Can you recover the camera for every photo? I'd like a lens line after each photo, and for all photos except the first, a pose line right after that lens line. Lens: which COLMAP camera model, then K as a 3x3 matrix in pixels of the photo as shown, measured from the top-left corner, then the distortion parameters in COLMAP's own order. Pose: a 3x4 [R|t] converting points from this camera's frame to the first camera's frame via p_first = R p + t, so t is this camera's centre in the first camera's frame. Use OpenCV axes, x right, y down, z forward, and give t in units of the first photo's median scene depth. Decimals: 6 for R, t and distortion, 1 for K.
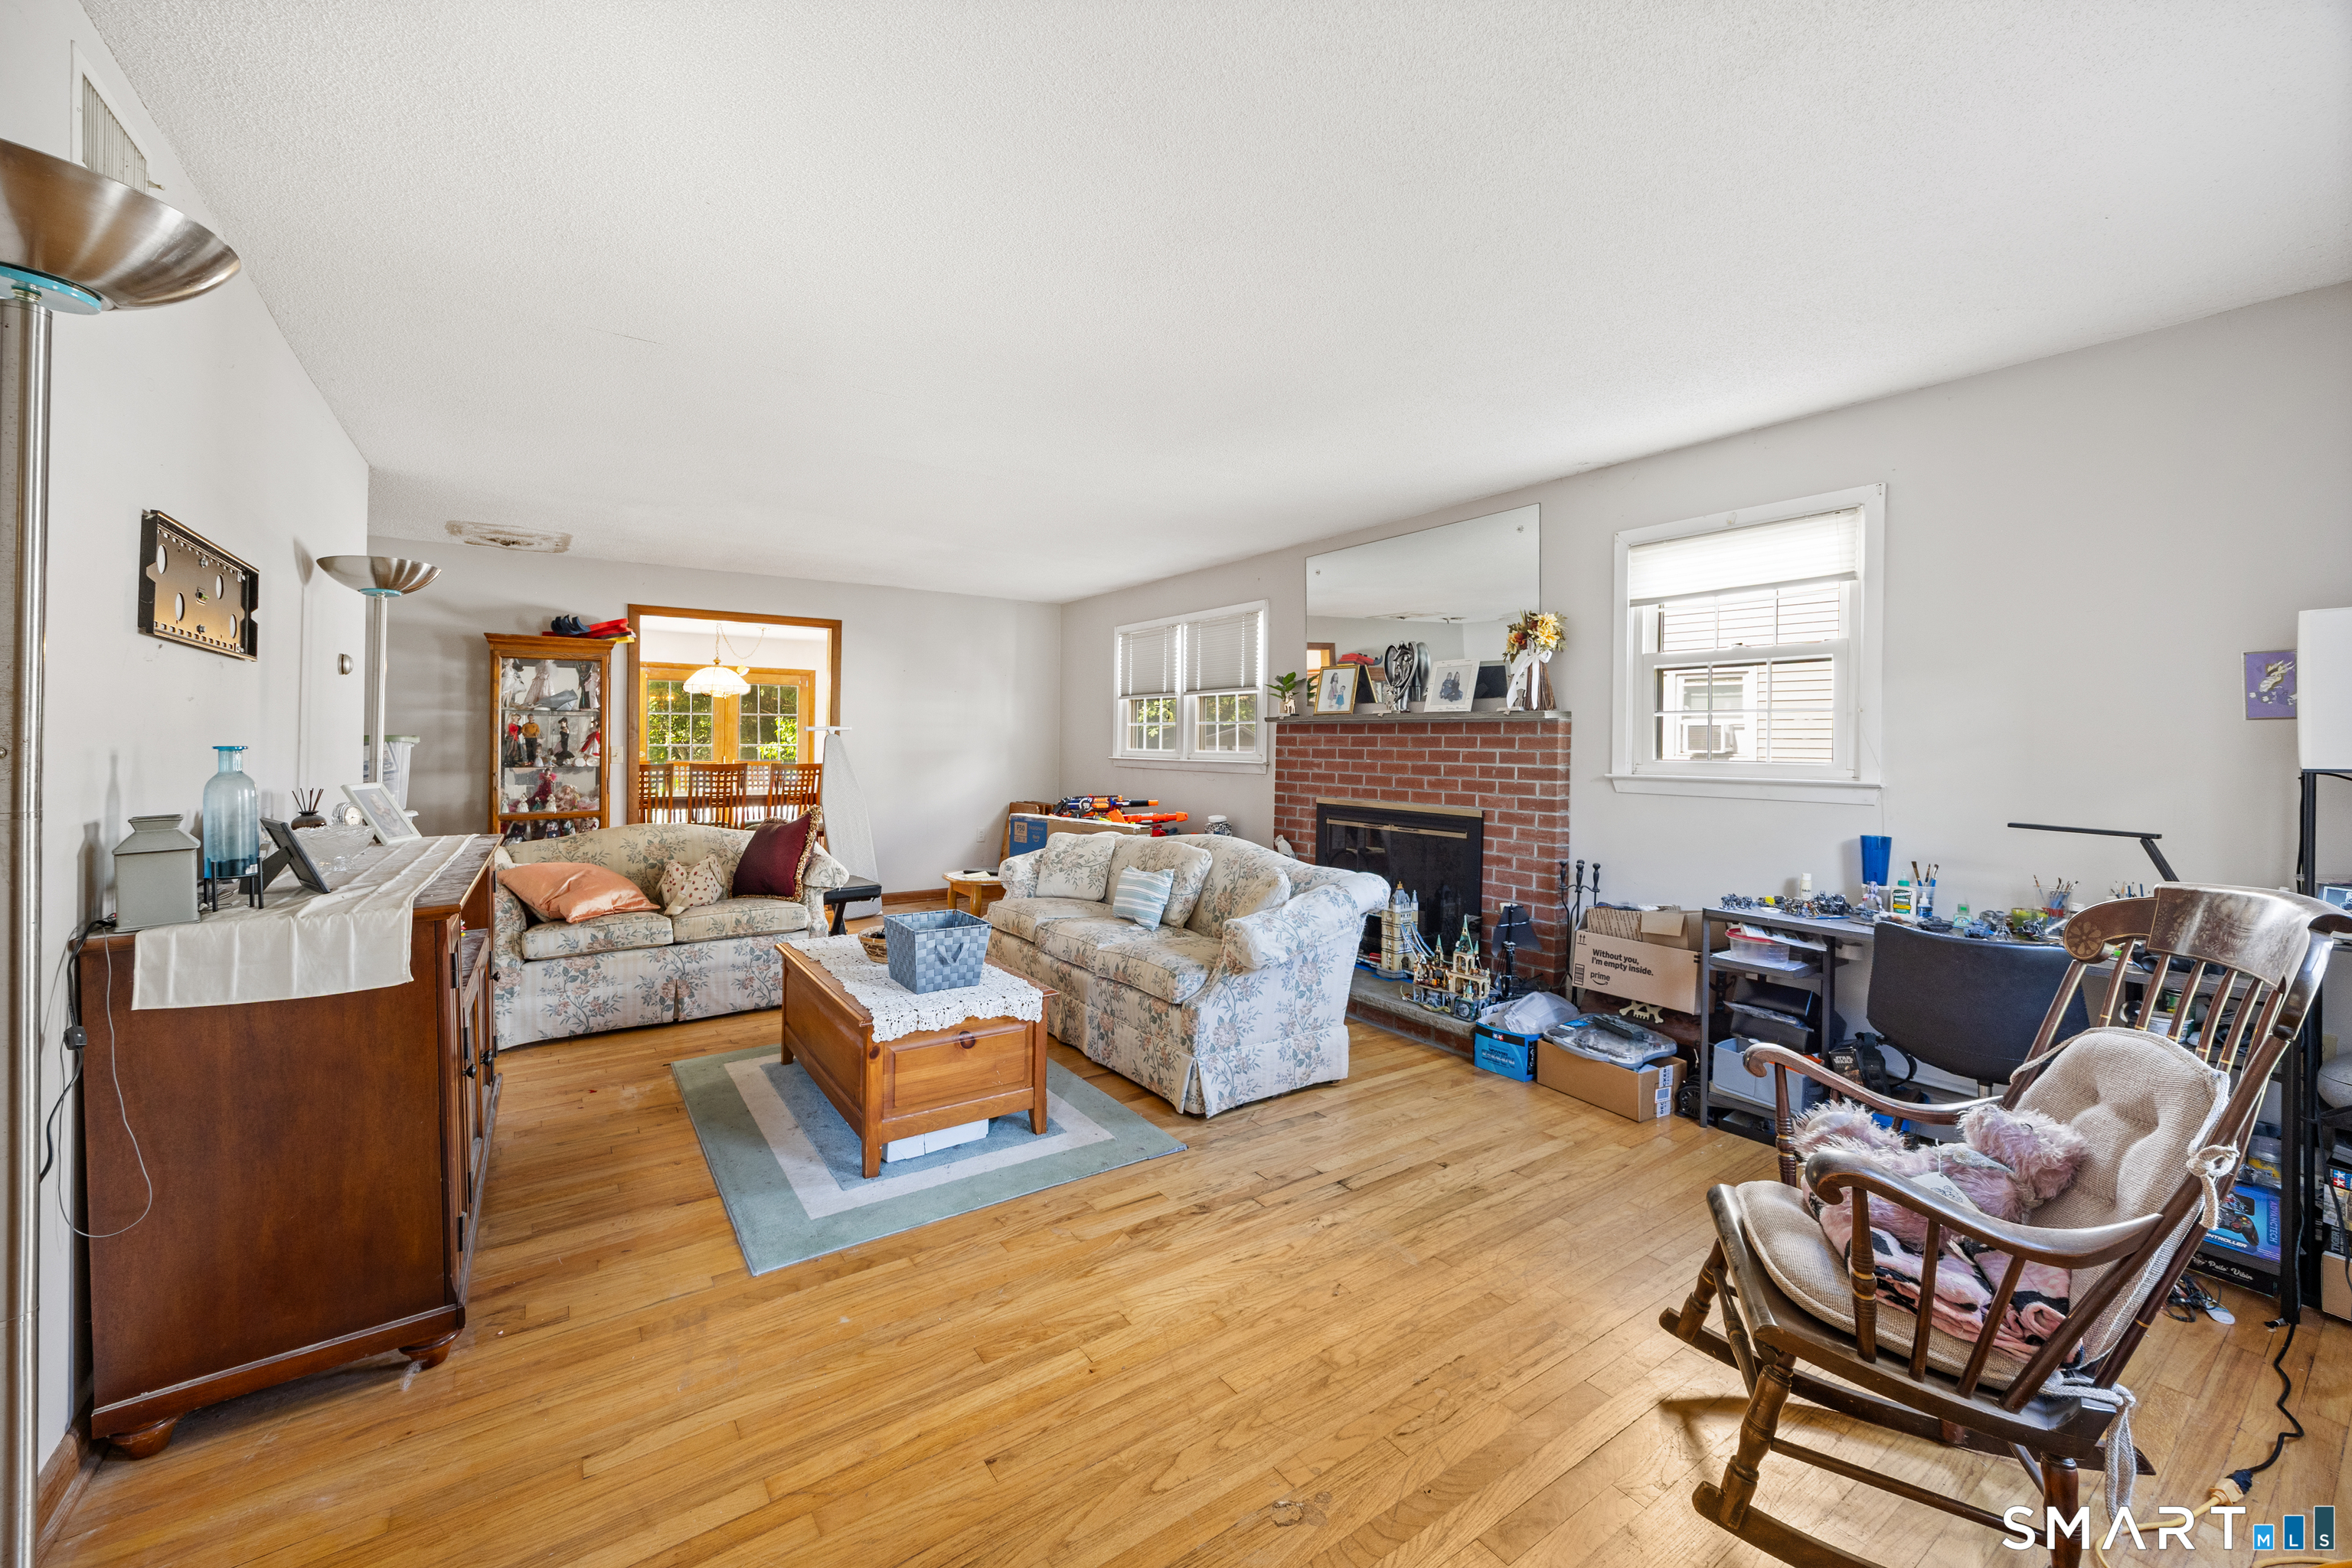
lens RADIAL K [[924.3, 0, 1182.2], [0, 924.3, 725.6], [0, 0, 1]] dist [-0.000429, 0.000021]
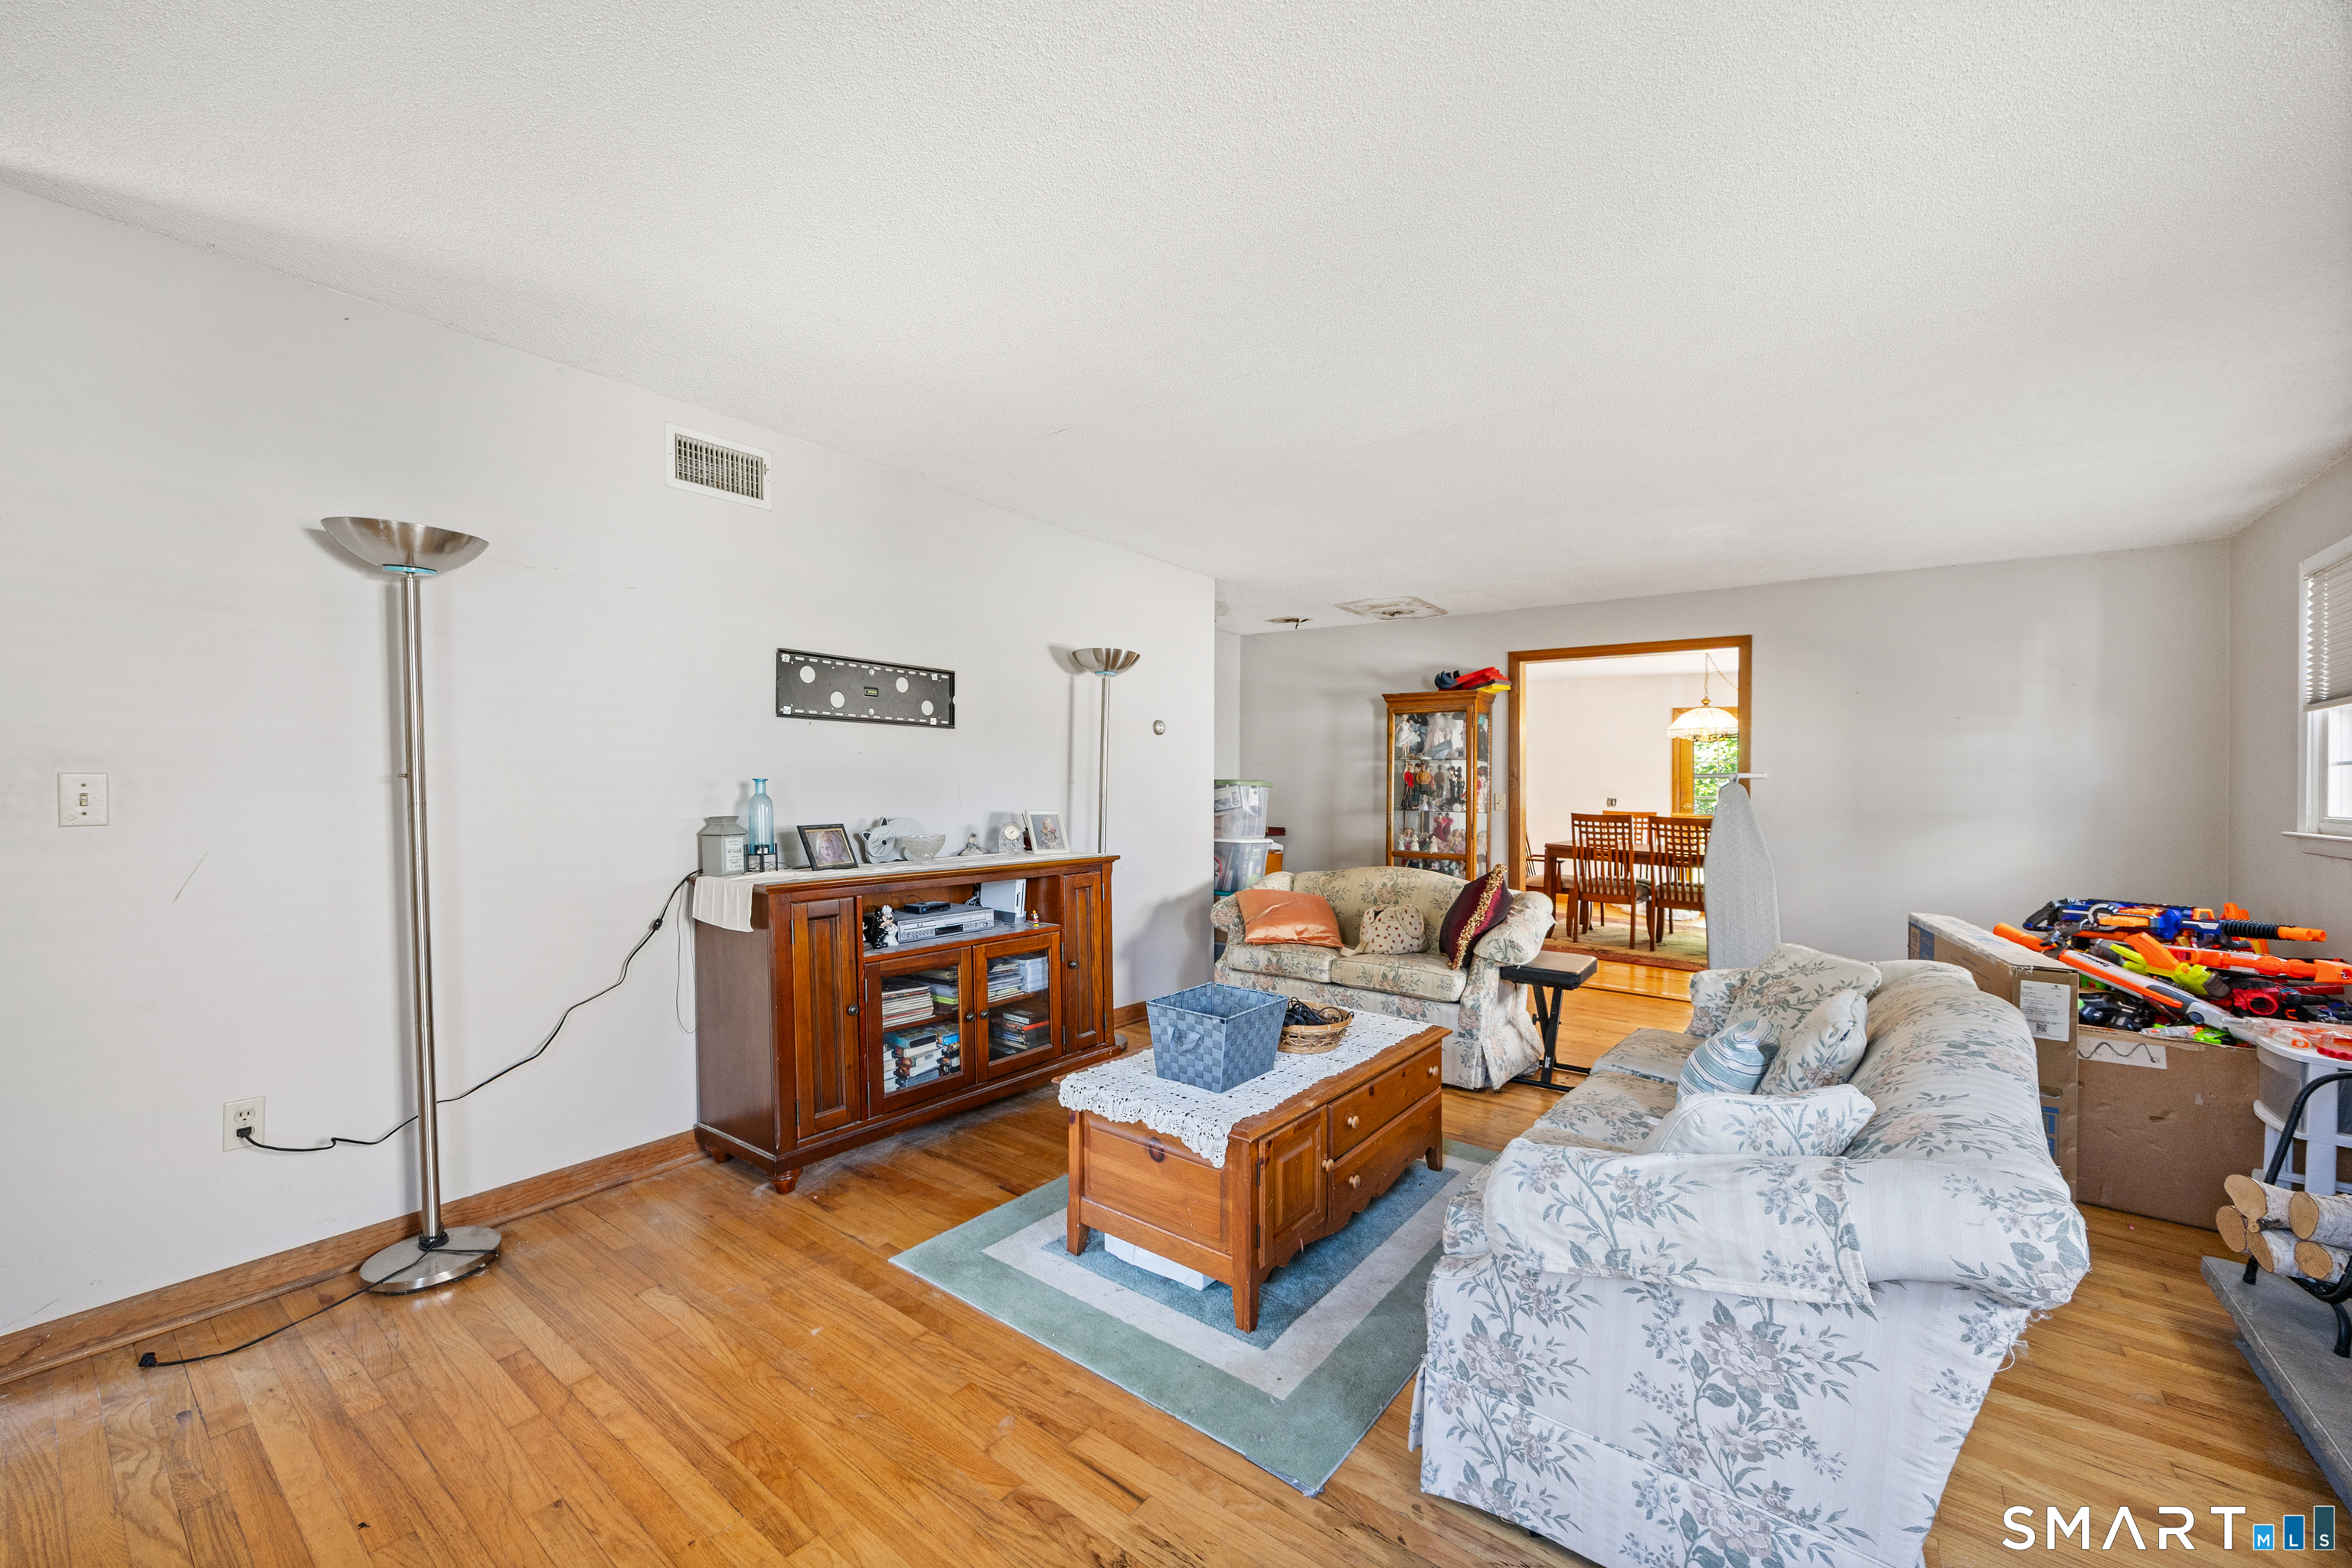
lens RADIAL K [[921.8, 0, 1170.4], [0, 921.8, 766.9], [0, 0, 1]] dist [0.000613, 0.000068]
pose [[0.302441, -0.015733, -0.953038, 0.451595], [0.002151, 0.999872, -0.015824, 0.015605], [0.953166, 0.002735, 0.302437, 0.639466]]
